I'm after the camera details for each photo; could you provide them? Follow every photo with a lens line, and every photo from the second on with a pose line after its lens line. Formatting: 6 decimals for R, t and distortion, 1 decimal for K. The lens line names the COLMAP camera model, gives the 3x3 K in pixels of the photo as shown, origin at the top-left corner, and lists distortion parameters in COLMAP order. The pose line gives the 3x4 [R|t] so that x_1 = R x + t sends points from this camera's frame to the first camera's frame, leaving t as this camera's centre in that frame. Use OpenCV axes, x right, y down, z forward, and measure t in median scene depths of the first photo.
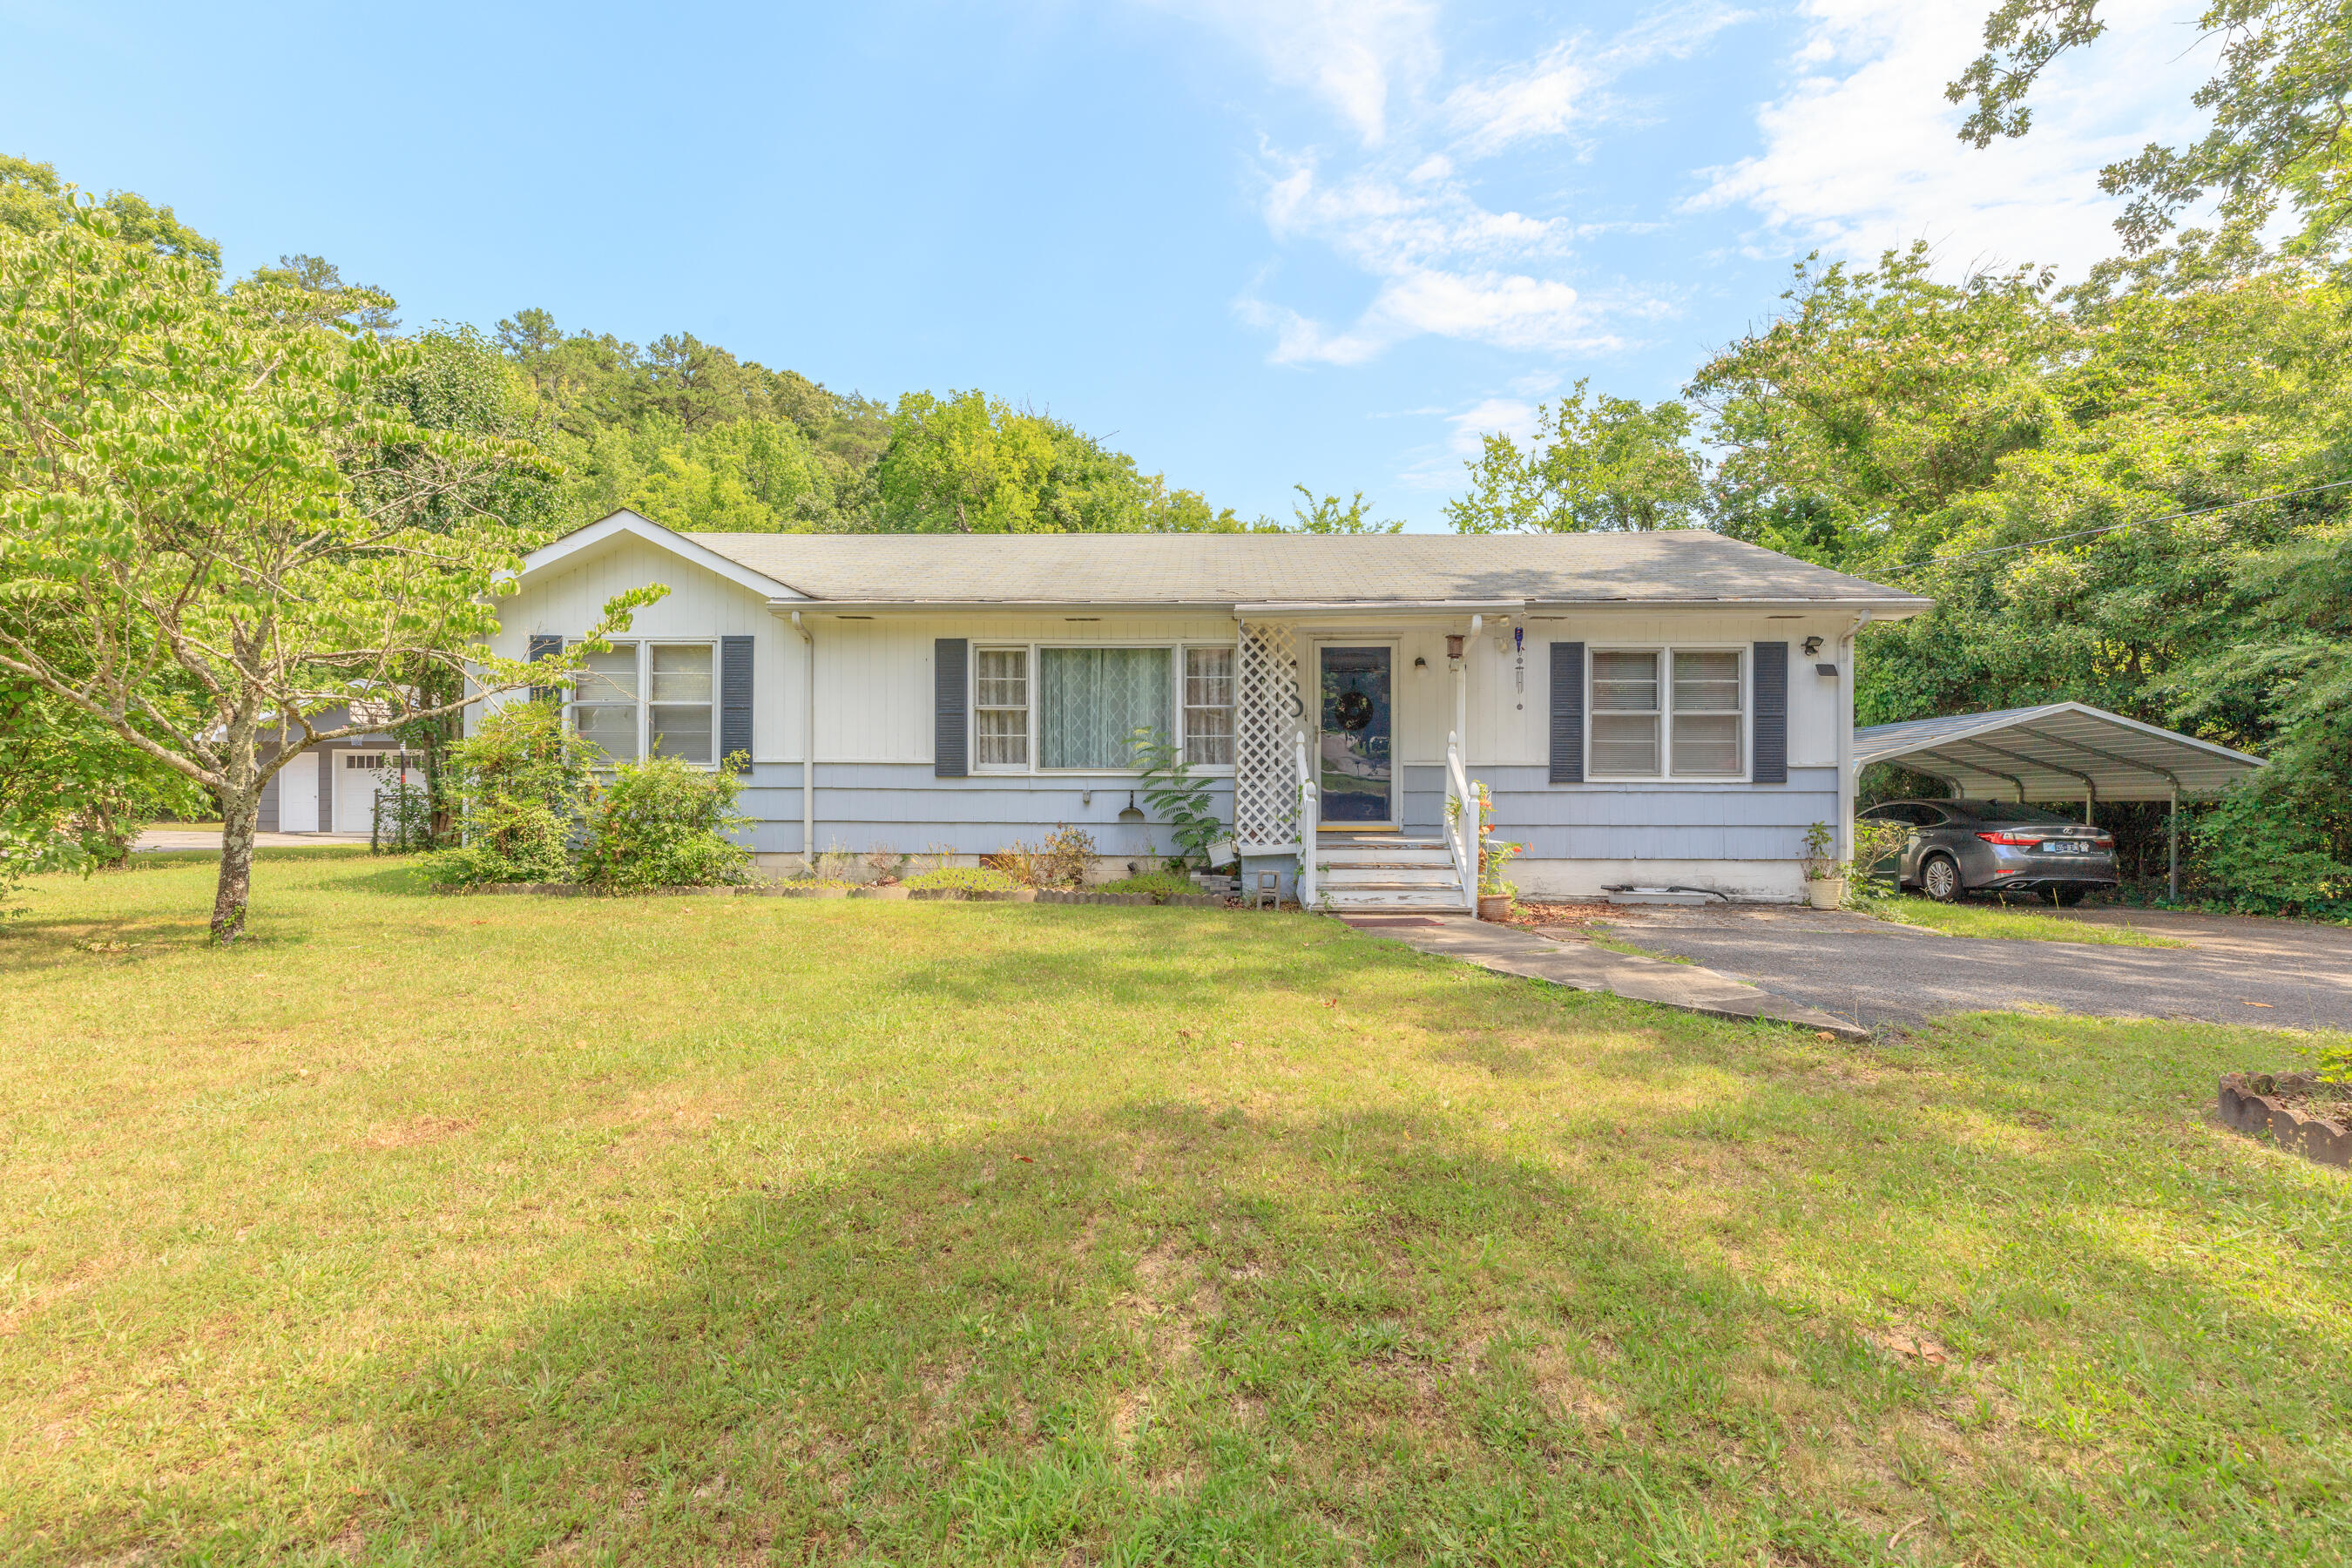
lens RADIAL K [[1066.3, 0, 1180.4], [0, 1066.3, 786.3], [0, 0, 1]] dist [0.017775, 0.000547]
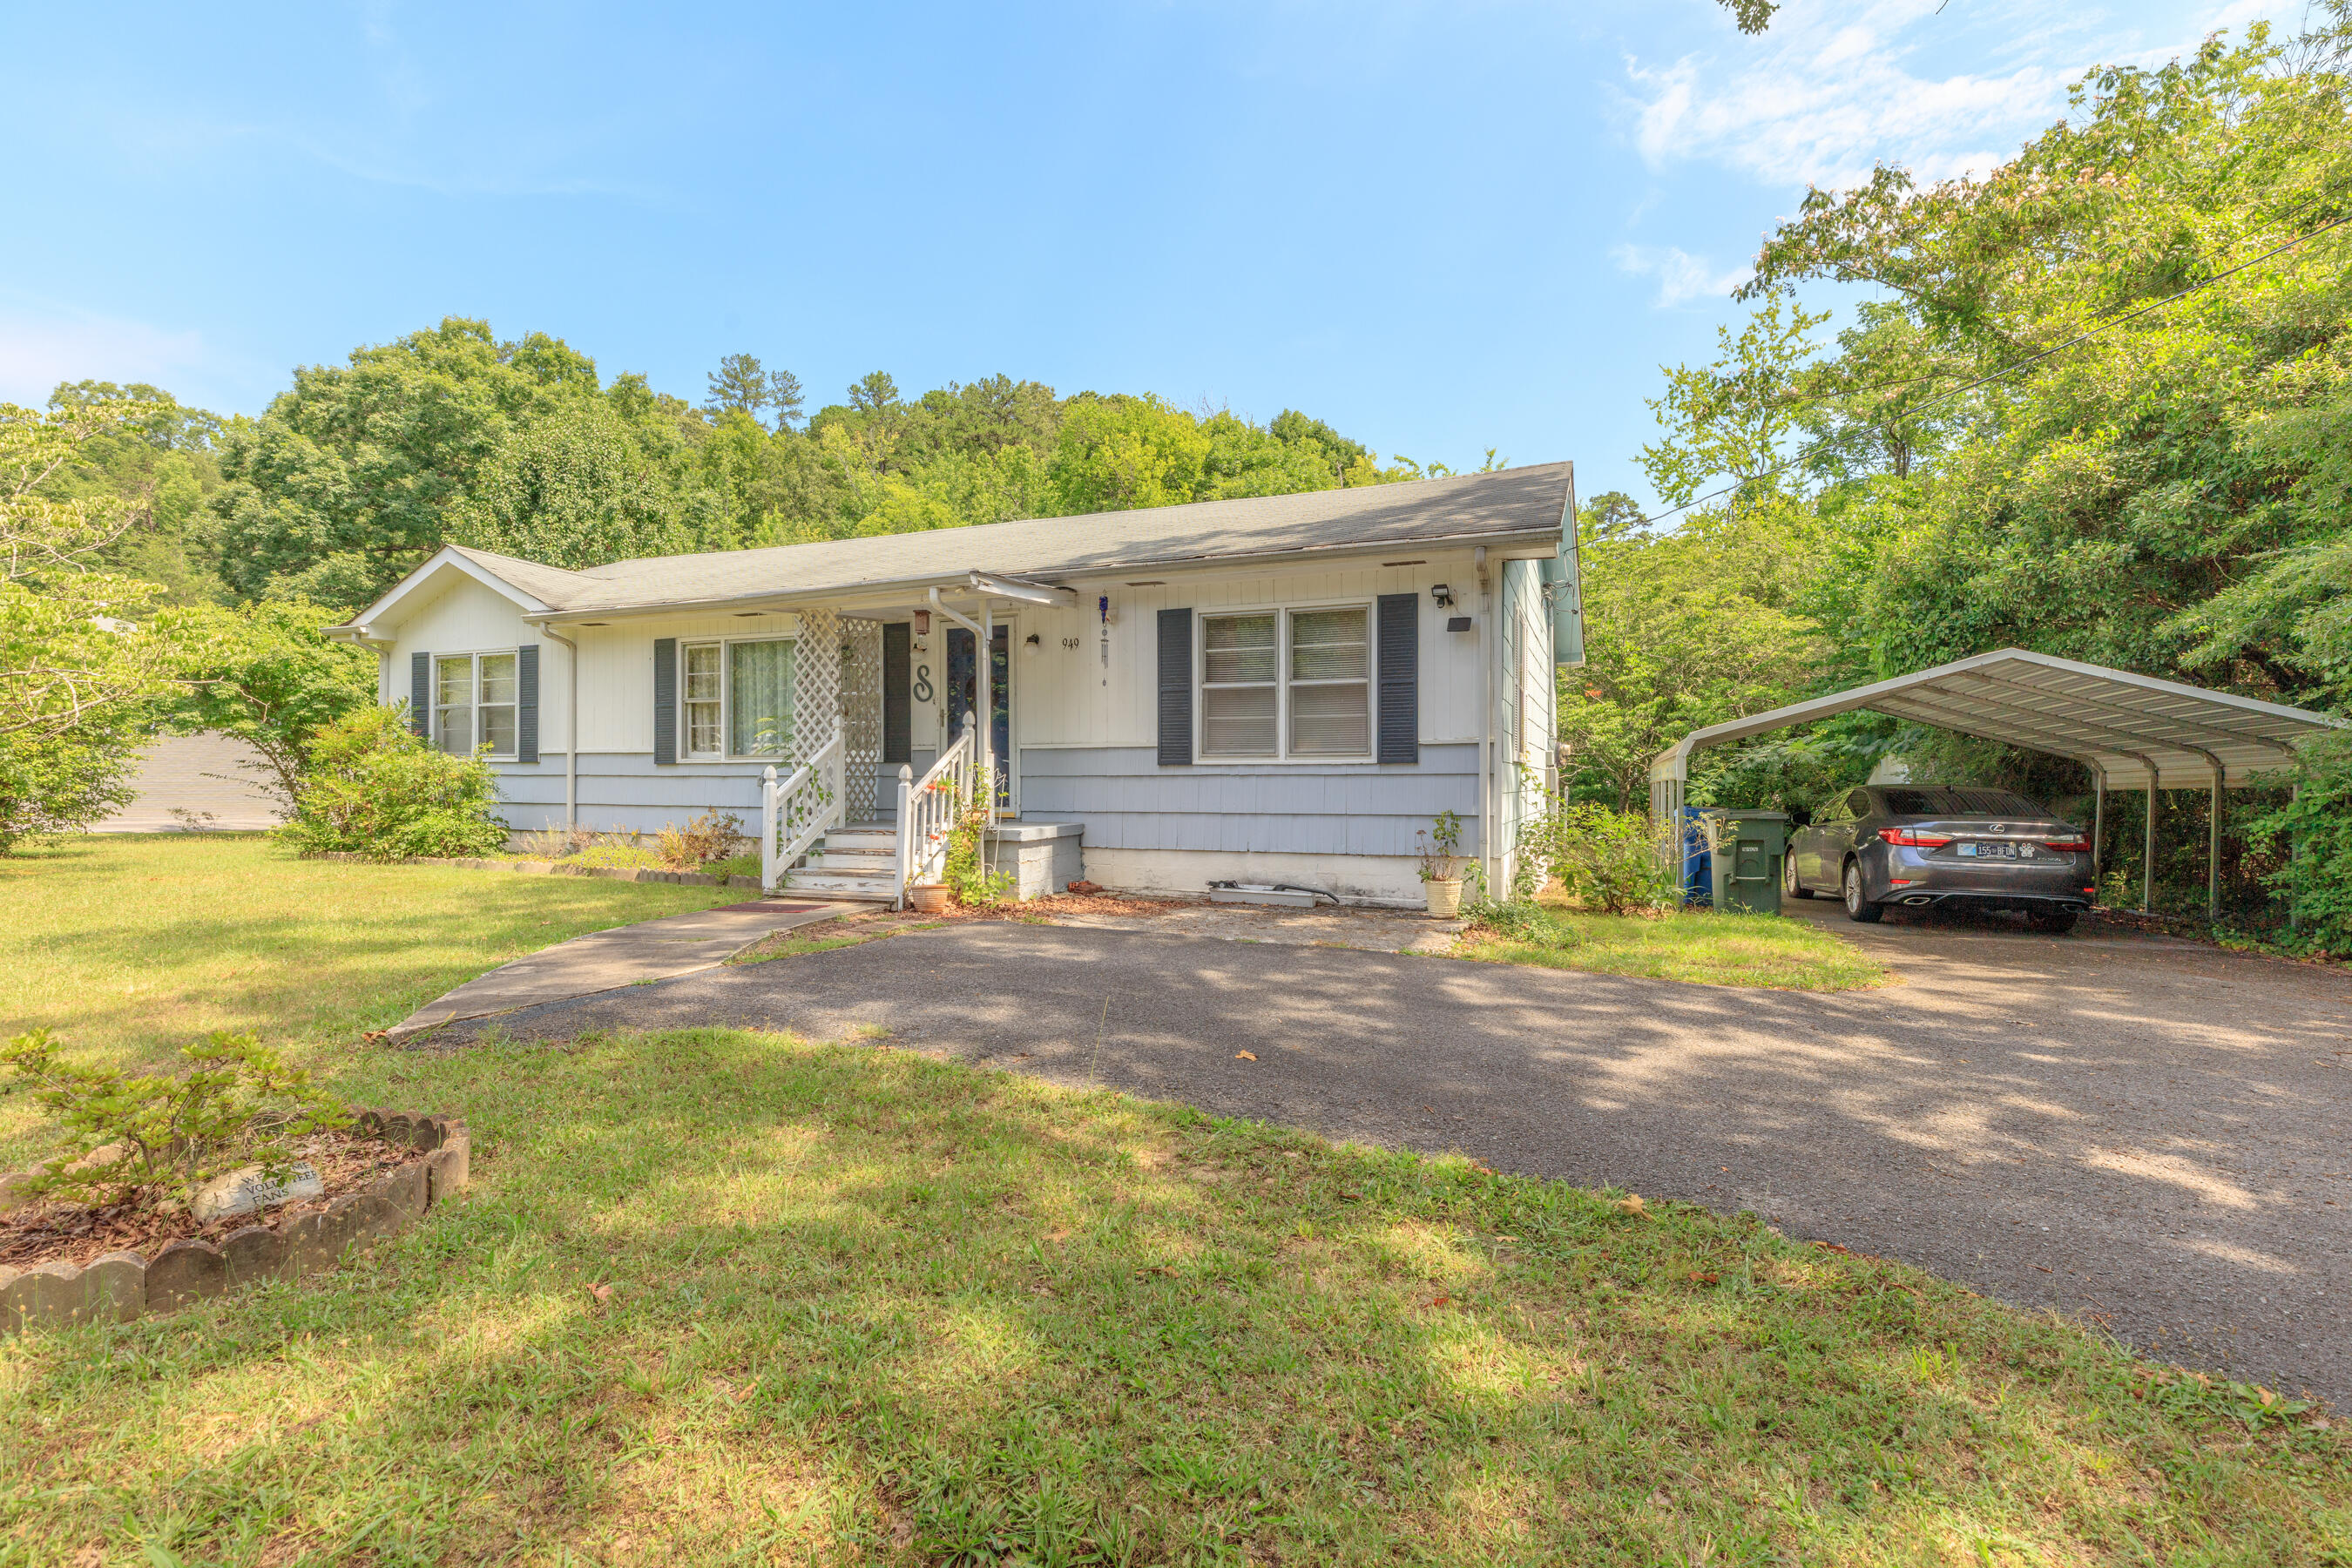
lens RADIAL K [[1066.3, 0, 1174.5], [0, 1066.3, 796.1], [0, 0, 1]] dist [0.017775, 0.000547]
pose [[0.933818, 0.001694, -0.357744, 0.669540], [0.002907, 0.999920, 0.012323, 0.011219], [0.357736, -0.012547, 0.933739, 0.156947]]
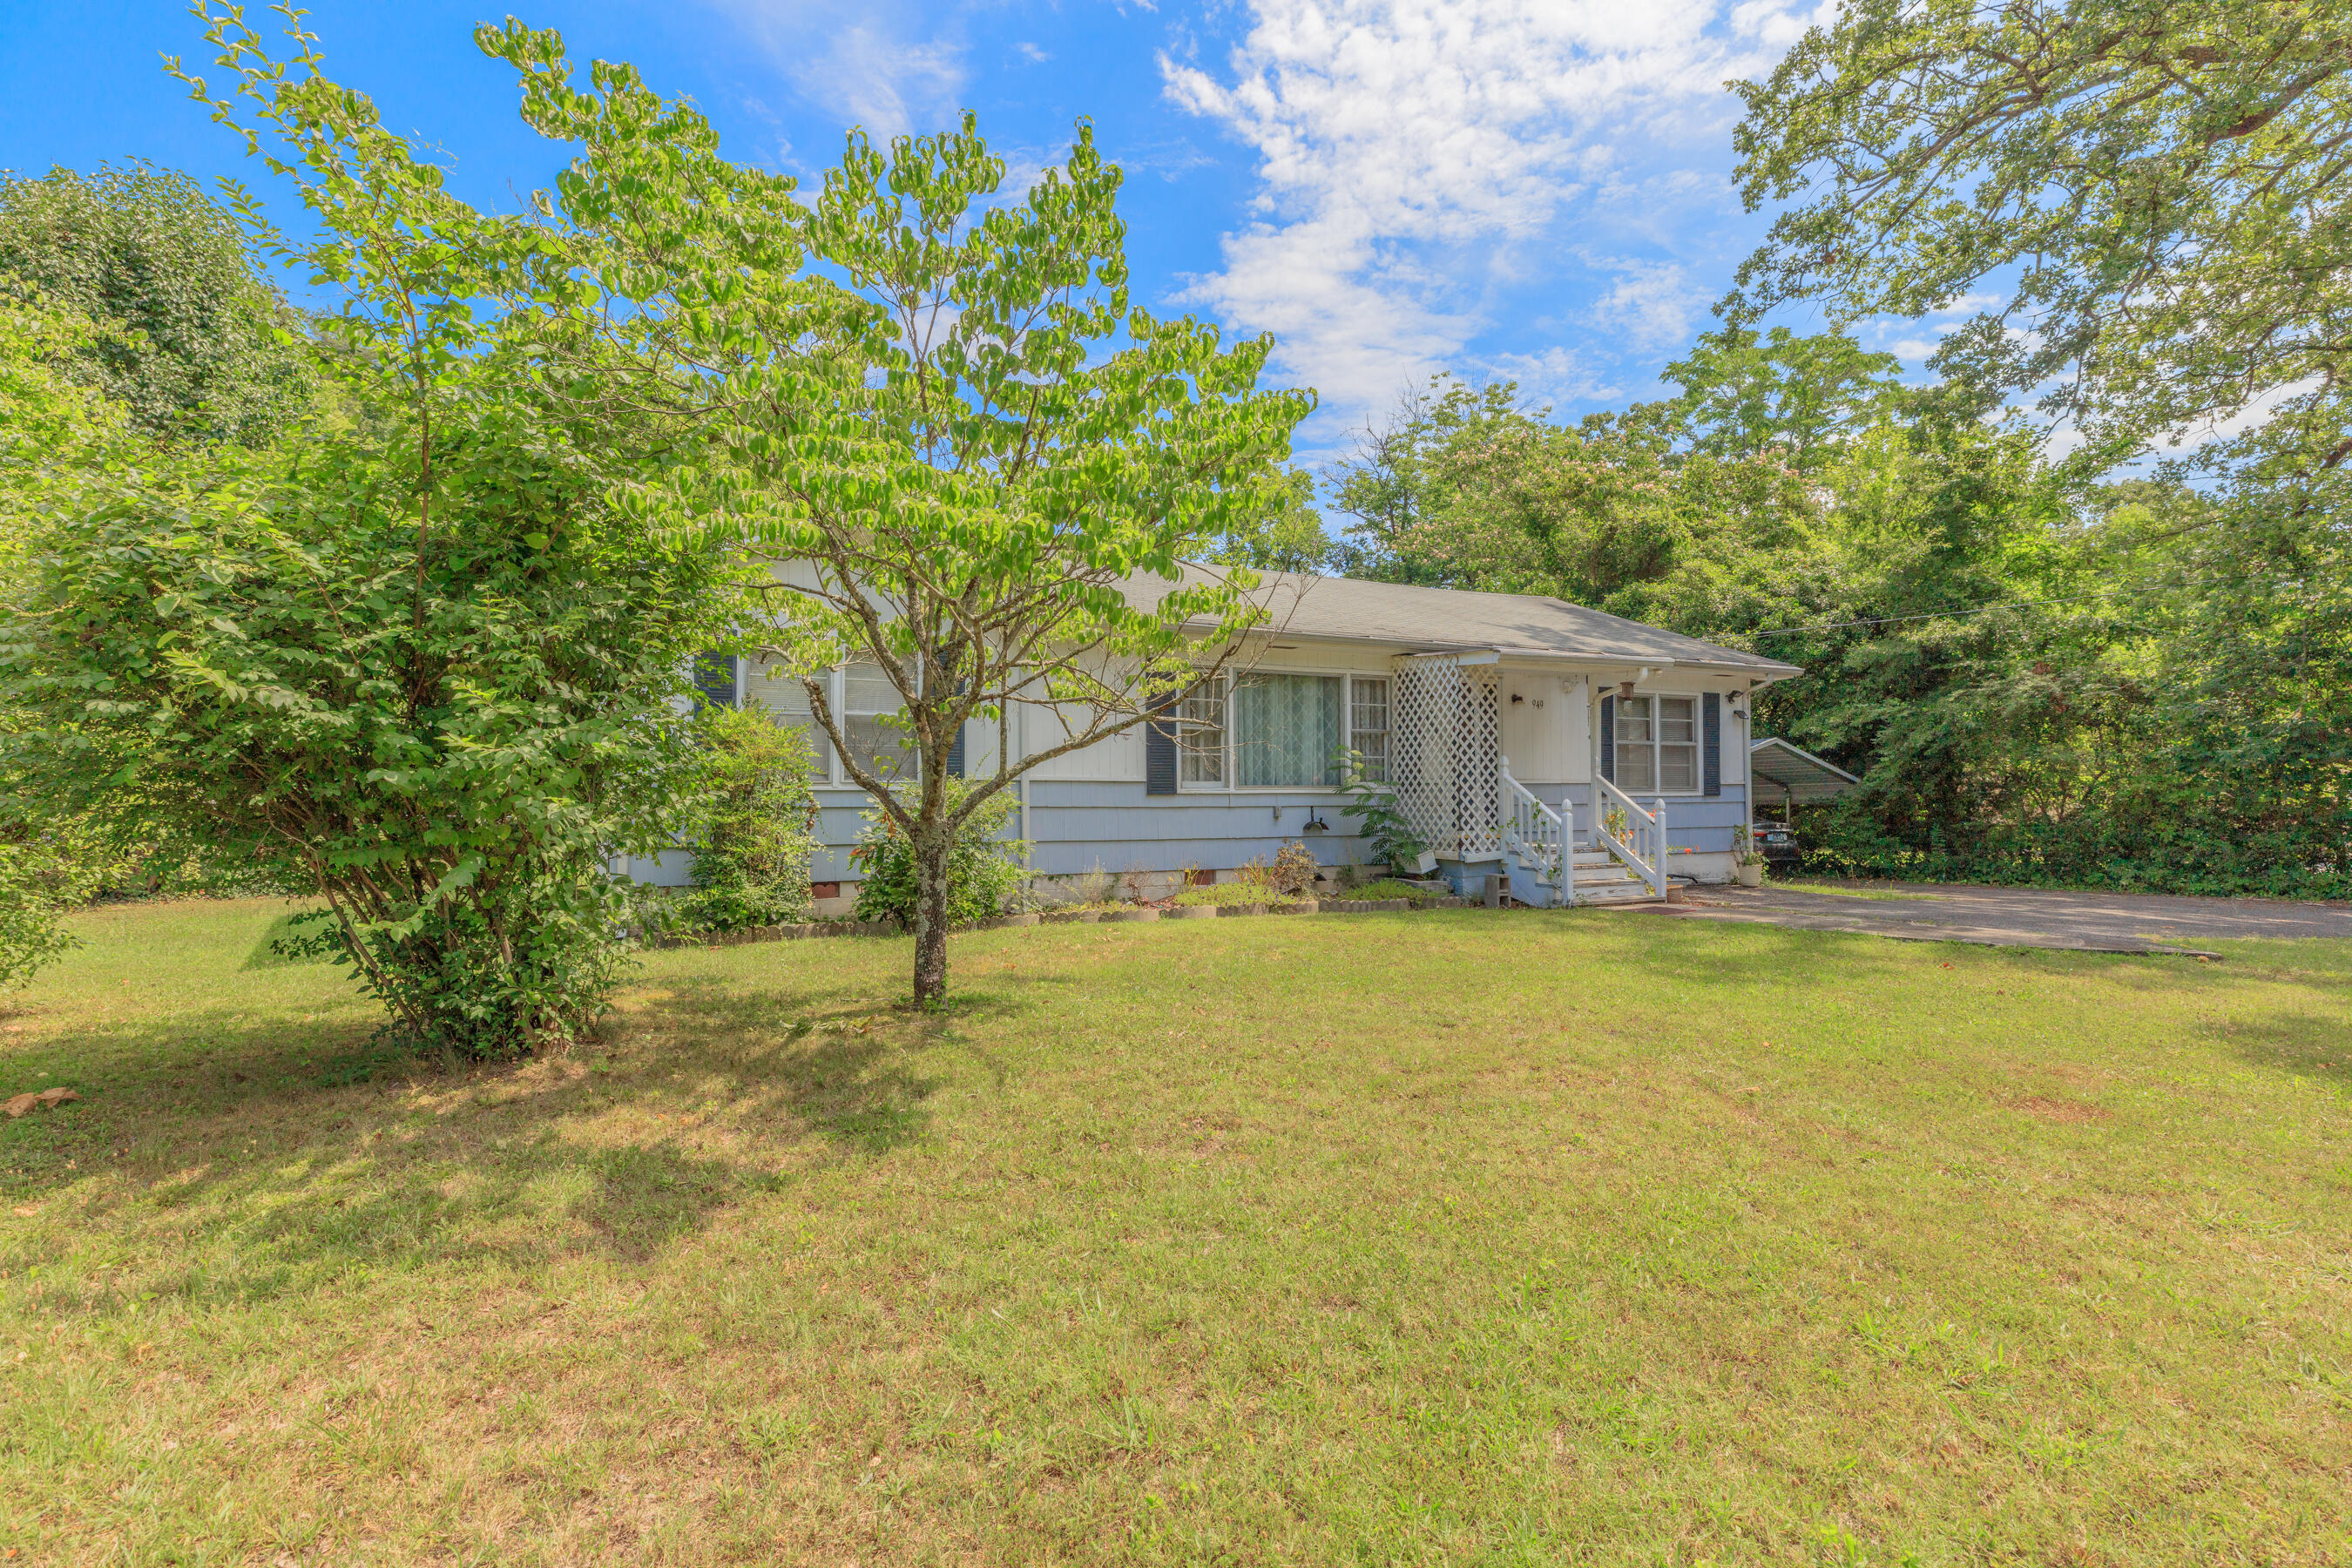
lens RADIAL K [[1066.3, 0, 1169.6], [0, 1066.3, 770.6], [0, 0, 1]] dist [0.017775, 0.000547]
pose [[0.891795, 0.004103, 0.452421, -0.664340], [0.006750, 0.999727, -0.022373, -0.009225], [-0.452389, 0.023006, 0.891524, 0.095993]]
